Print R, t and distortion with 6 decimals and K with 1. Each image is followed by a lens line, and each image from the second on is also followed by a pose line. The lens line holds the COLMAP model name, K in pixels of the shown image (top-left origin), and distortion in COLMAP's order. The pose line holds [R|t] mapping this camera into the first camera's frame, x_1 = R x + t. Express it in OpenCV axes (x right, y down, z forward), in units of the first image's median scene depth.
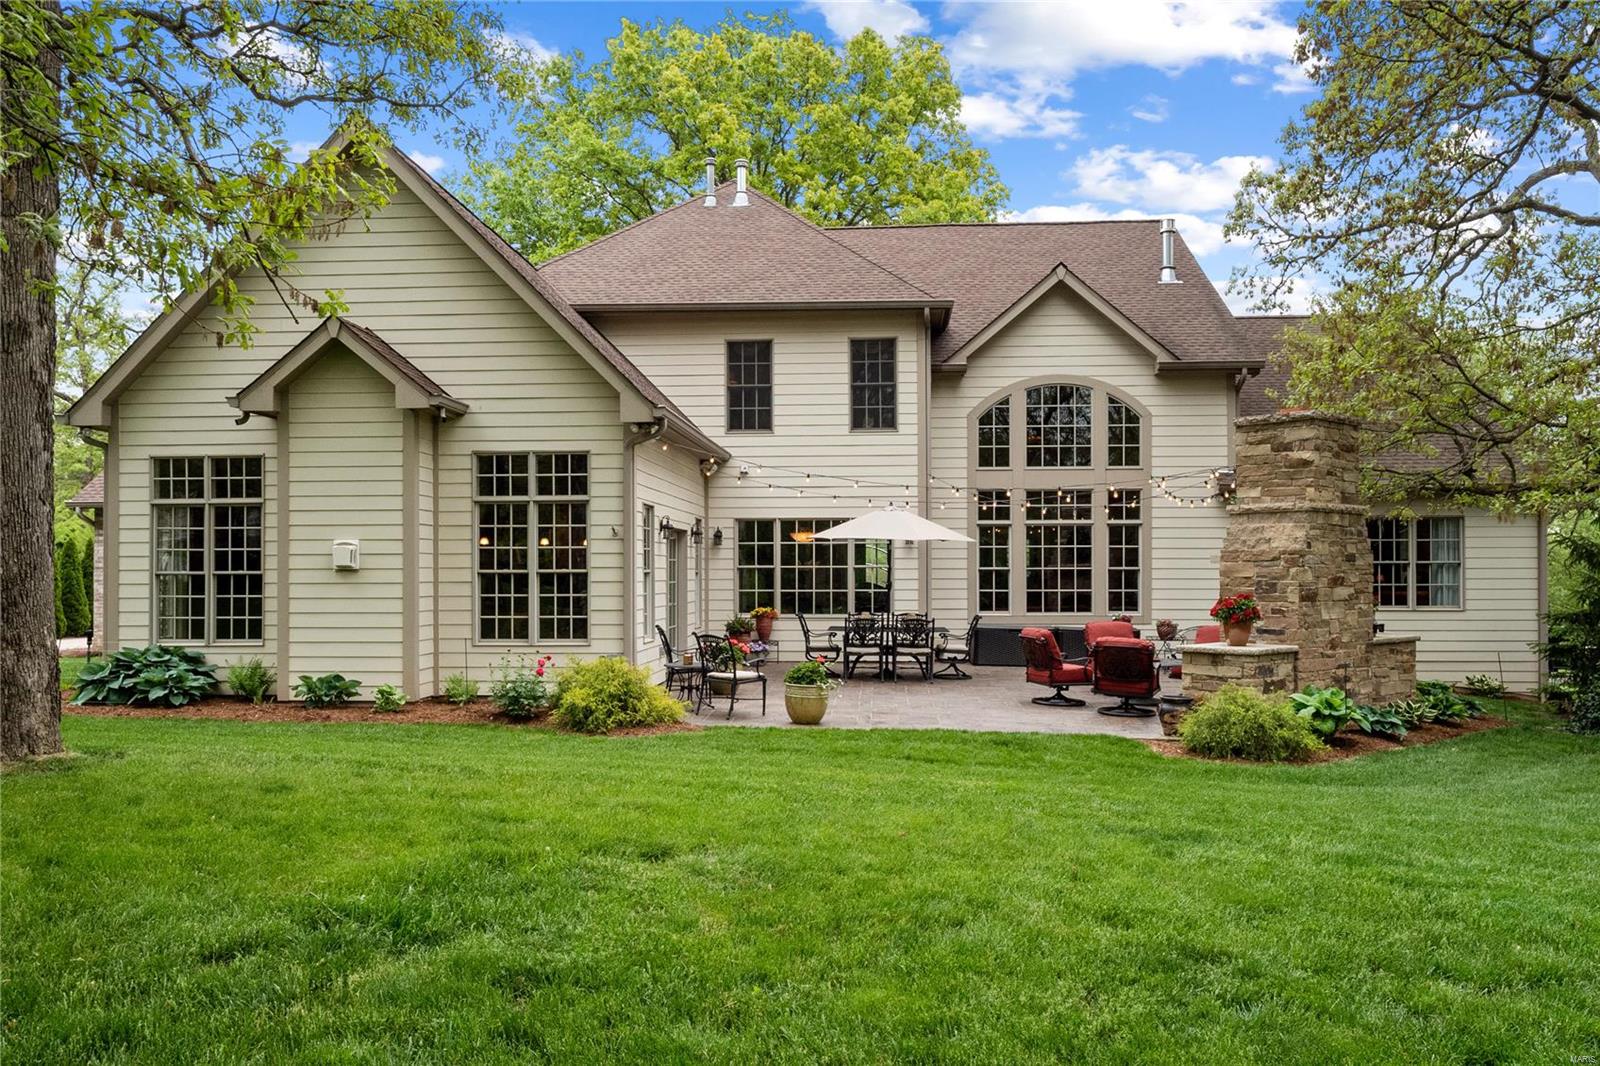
lens RADIAL K [[1195.5, 0, 799.8], [0, 1195.5, 557.7], [0, 0, 1]] dist [-0.000043, -0.000203]
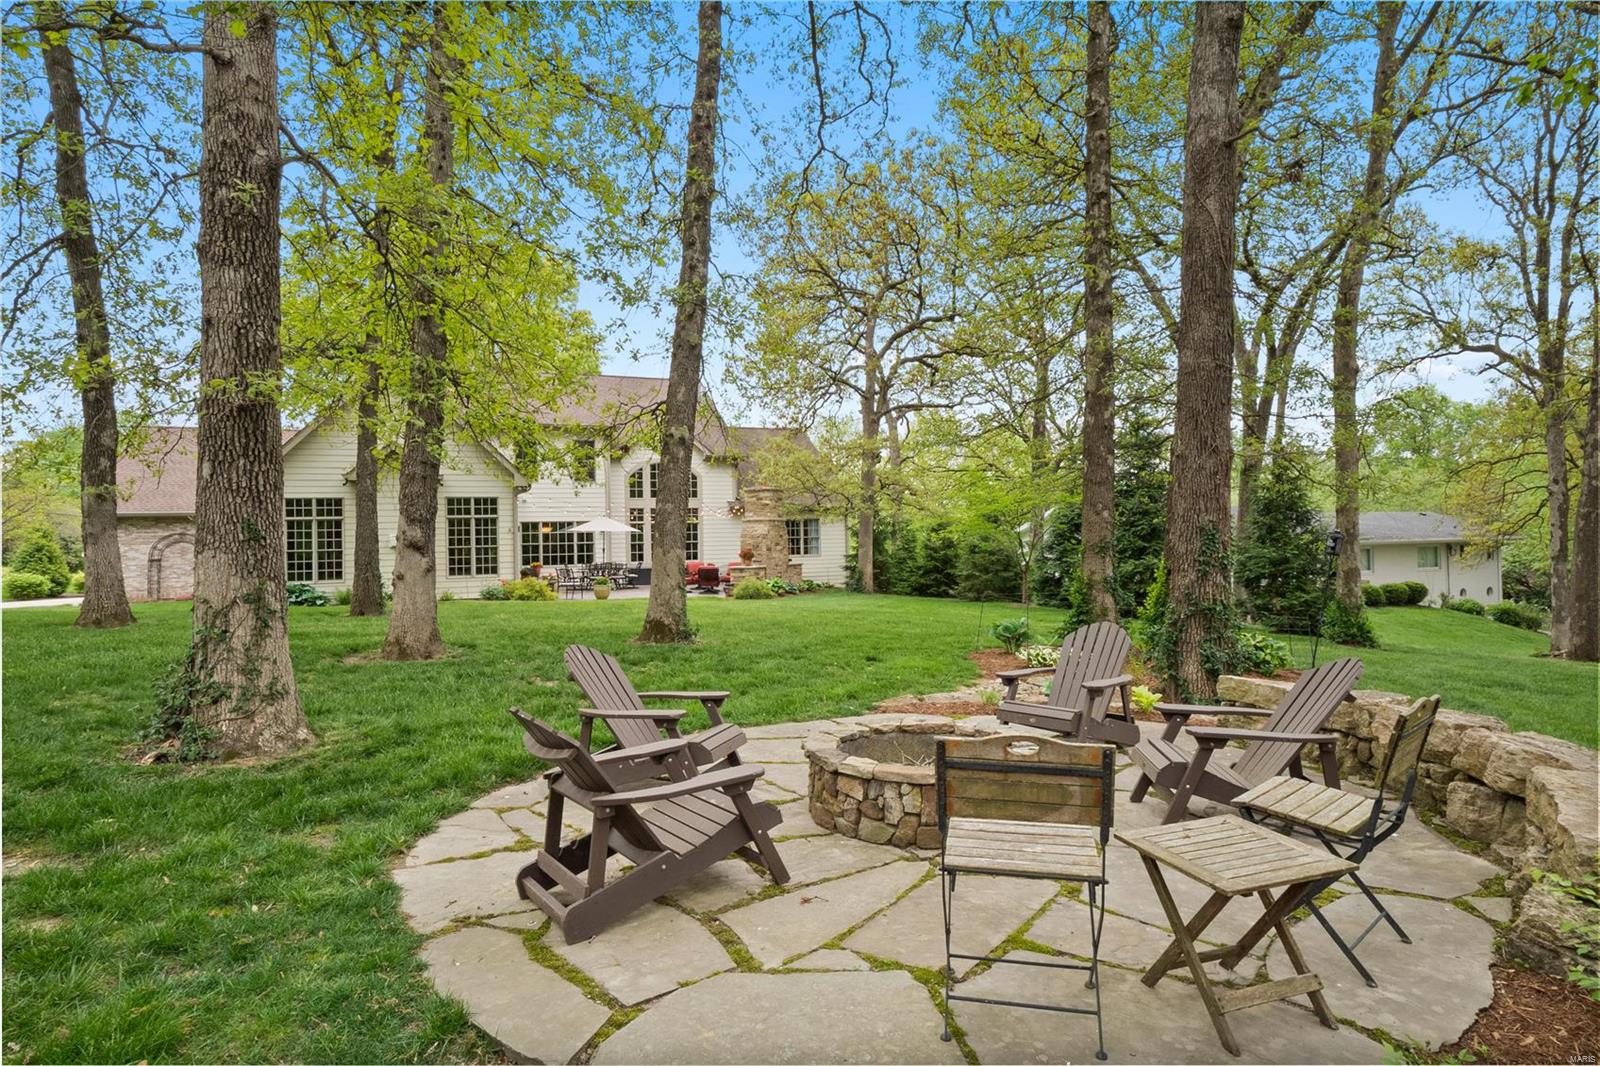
lens RADIAL K [[930.1, 0, 800.0], [0, 930.1, 533.0], [0, 0, 1]] dist [0.000038, -0.000002]
pose [[0.895212, -0.013698, 0.445429, -0.418258], [0.015554, 0.999879, -0.000510, -0.004412], [-0.445368, 0.007384, 0.895317, -0.865584]]
